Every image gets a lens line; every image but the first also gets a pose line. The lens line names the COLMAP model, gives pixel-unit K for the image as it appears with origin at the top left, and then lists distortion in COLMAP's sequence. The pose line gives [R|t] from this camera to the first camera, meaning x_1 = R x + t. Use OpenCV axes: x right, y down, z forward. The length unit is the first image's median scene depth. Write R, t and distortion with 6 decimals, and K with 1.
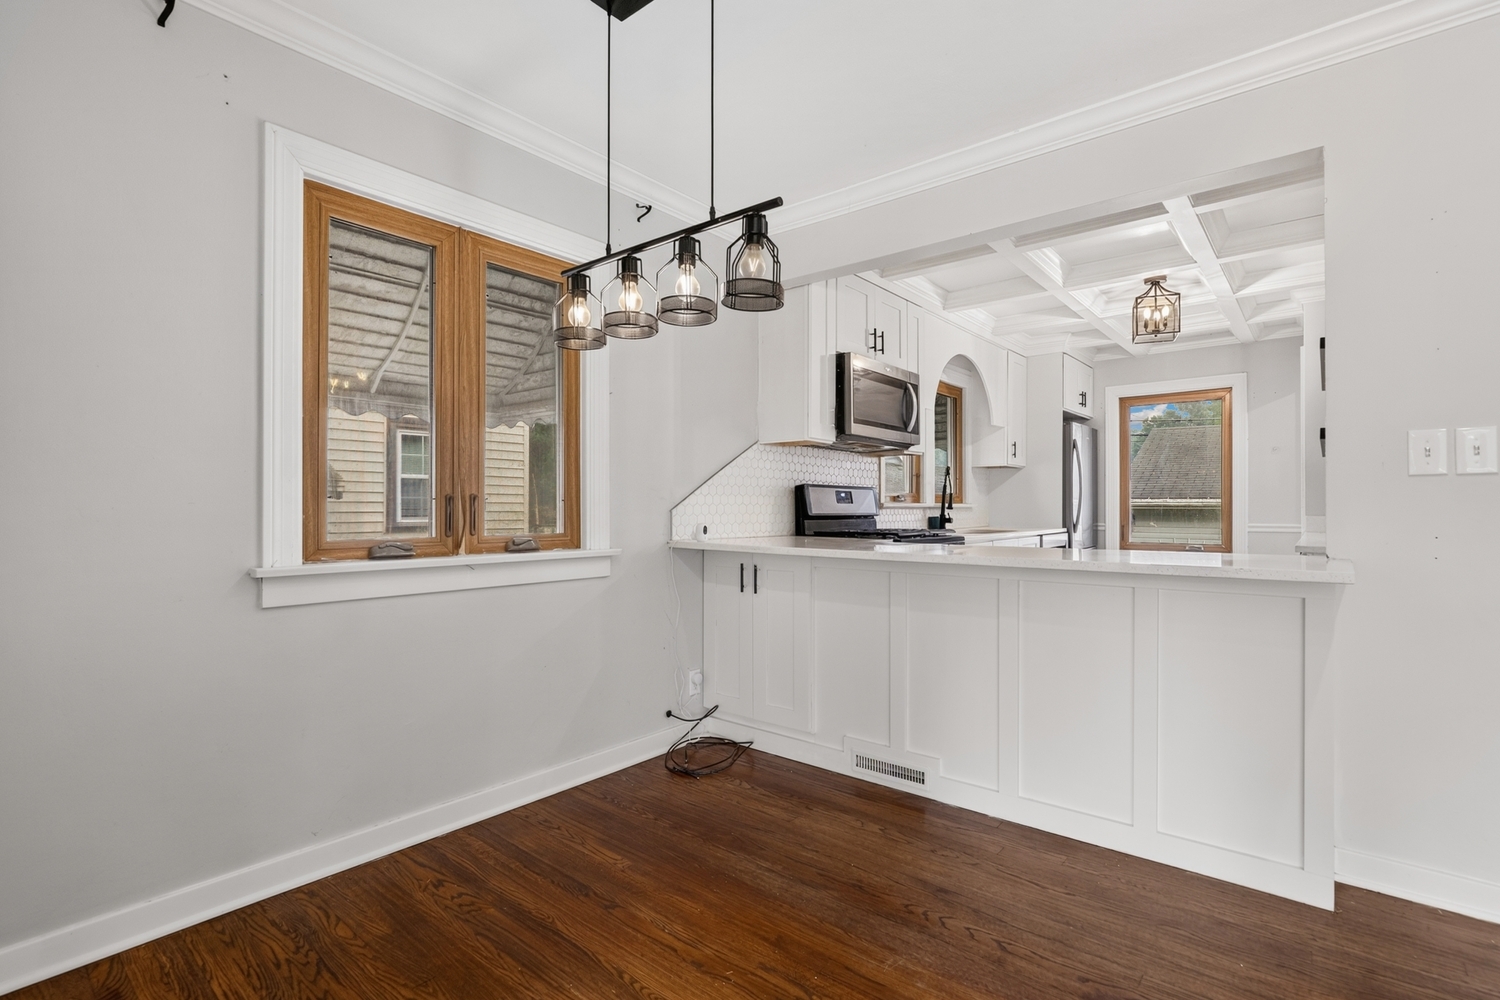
lens RADIAL K [[704.2, 0, 763.2], [0, 704.2, 506.8], [0, 0, 1]] dist [-0.018491, 0.000152]
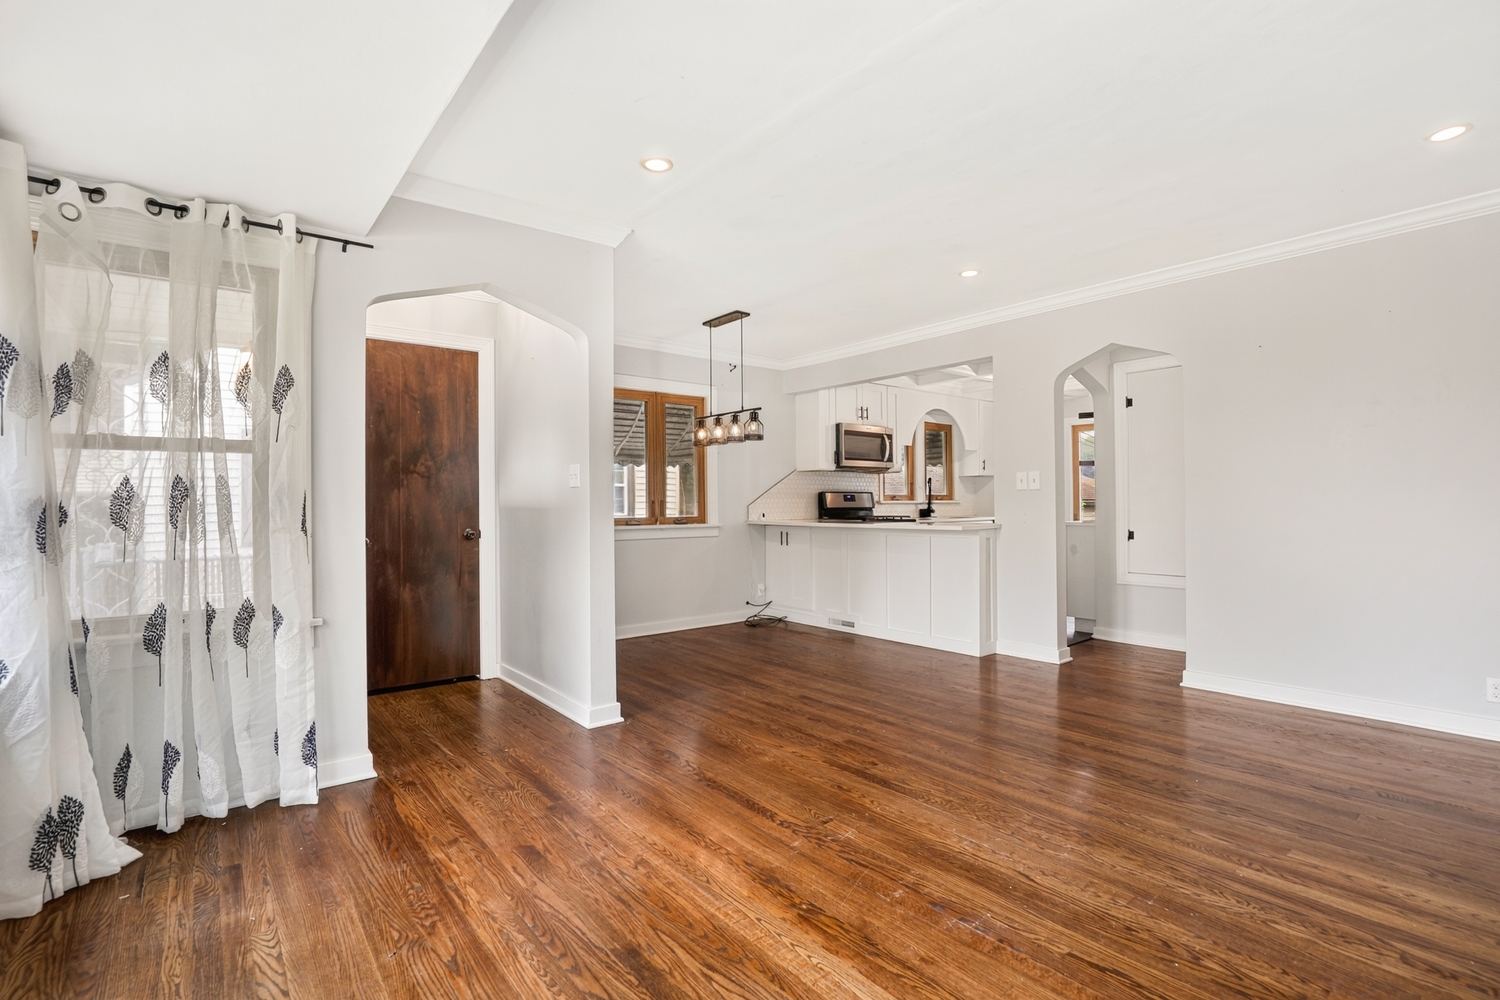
lens RADIAL K [[700.6, 0, 771.2], [0, 700.6, 500.4], [0, 0, 1]] dist [-0.001533, -0.000218]
pose [[0.982976, -0.008984, -0.183515, 0.306292], [0.008303, 0.999955, -0.004479, -0.001866], [0.183547, 0.002879, 0.983007, -0.995092]]
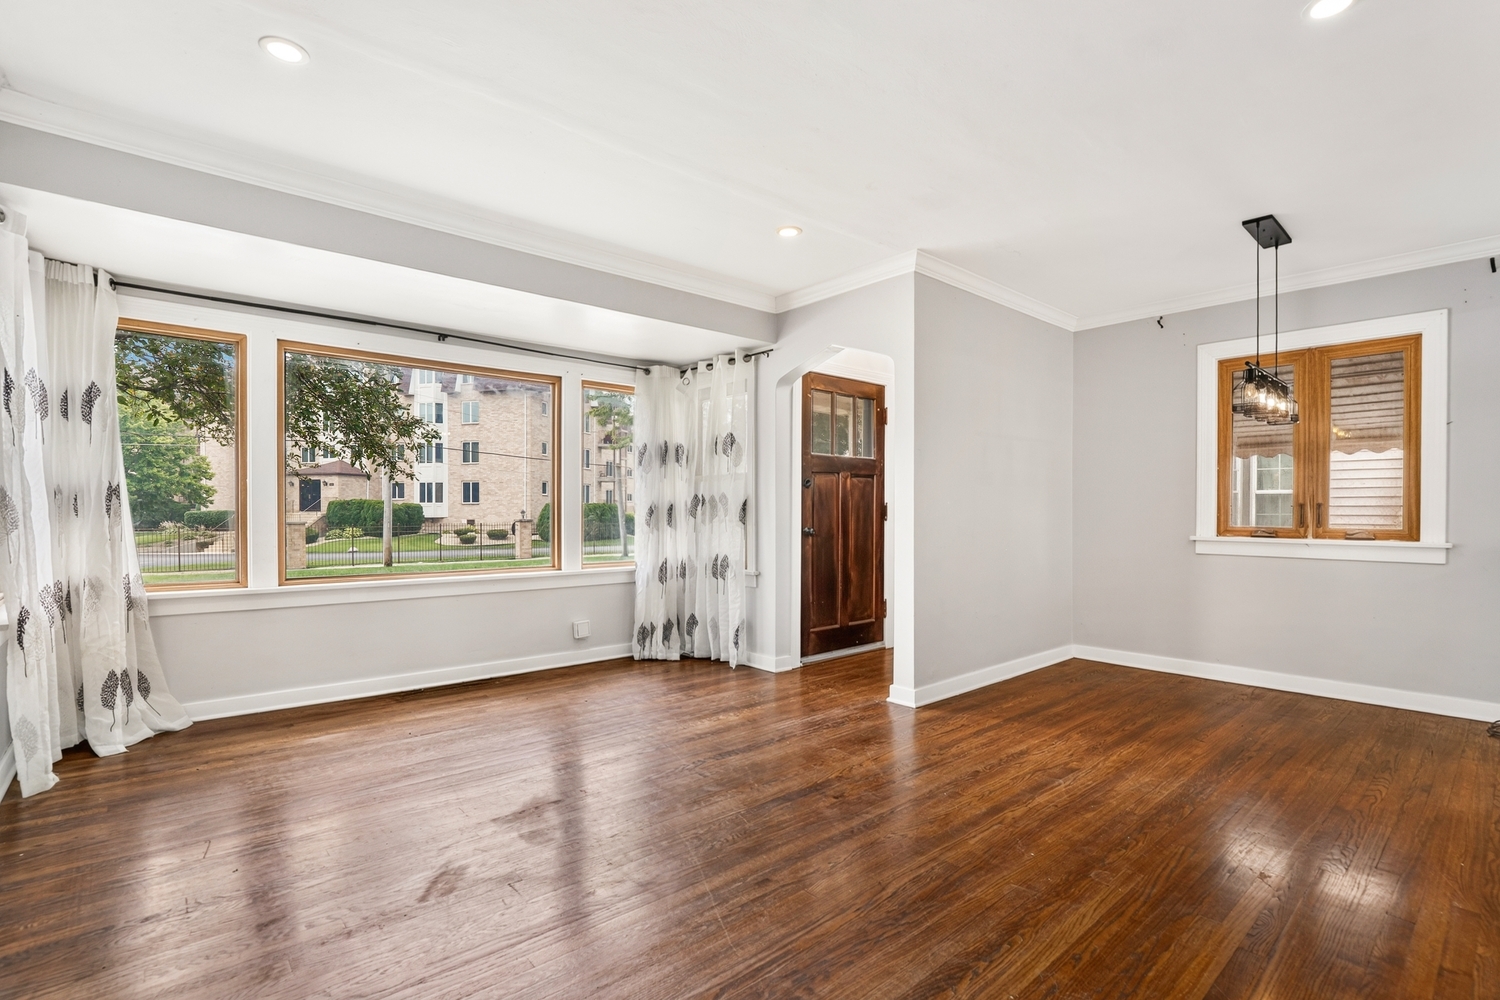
lens RADIAL K [[705.6, 0, 755.6], [0, 705.6, 518.4], [0, 0, 1]] dist [-0.032056, 0.000025]
pose [[-0.154878, 0.011498, -0.987867, 1.075473], [-0.002814, 0.999923, 0.012079, 0.002578], [0.987930, 0.004651, -0.154834, -0.057076]]
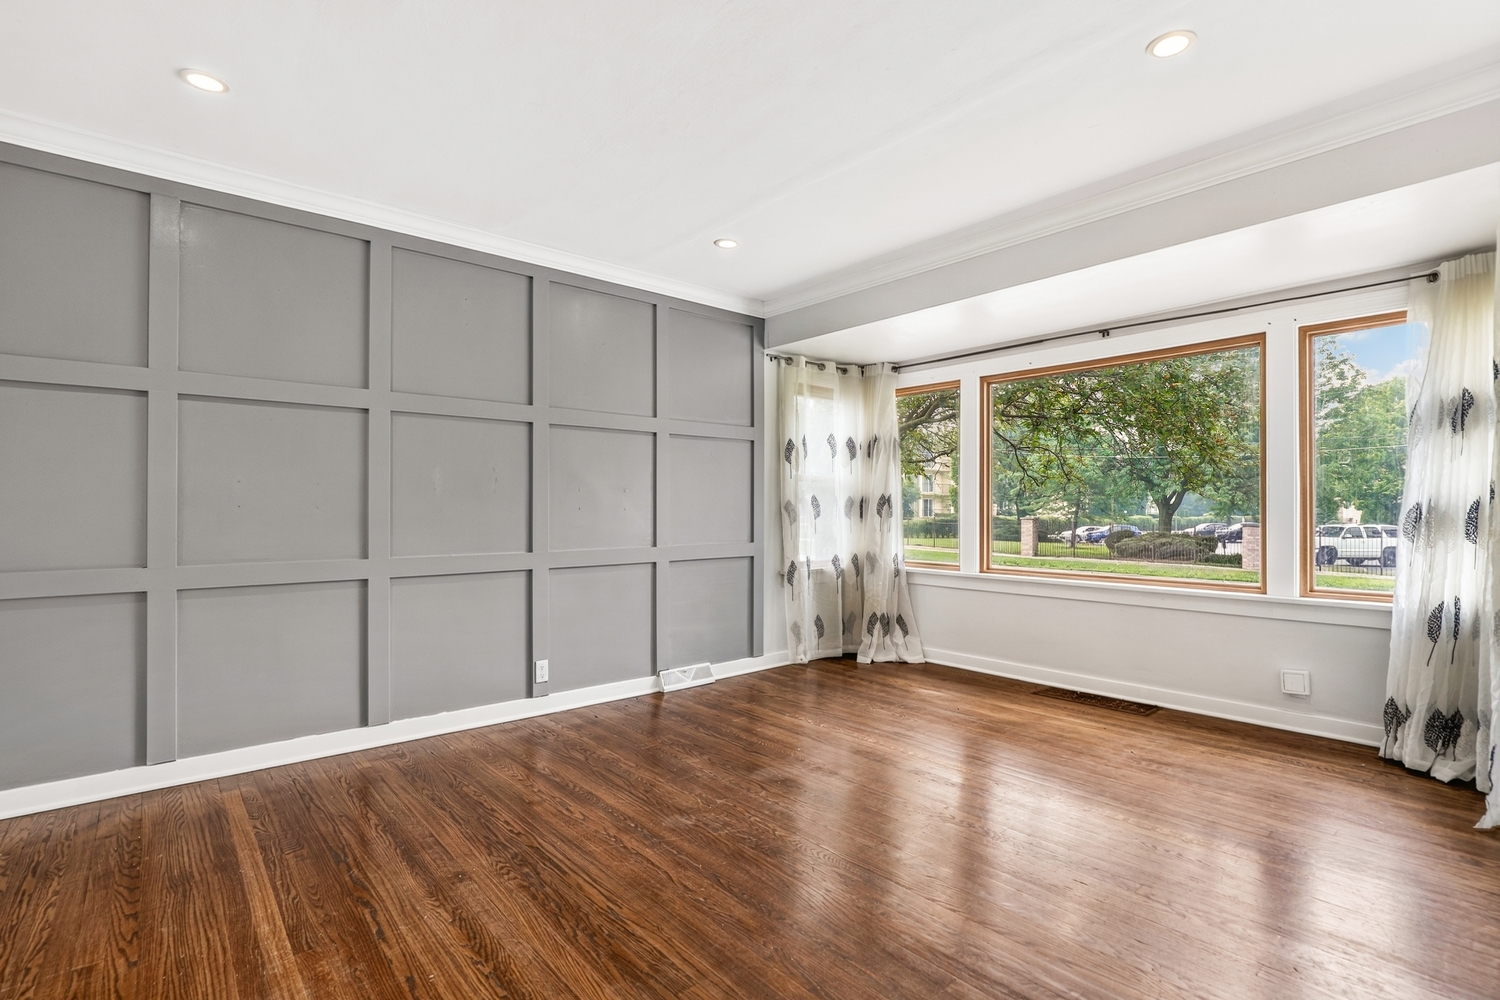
lens RADIAL K [[704.2, 0, 763.2], [0, 704.2, 506.8], [0, 0, 1]] dist [-0.018491, 0.000152]
pose [[-0.987618, -0.000142, 0.156880, 0.281438], [-0.001045, 0.999983, -0.005669, 0.002238], [-0.156877, -0.005763, -0.987601, 0.493534]]
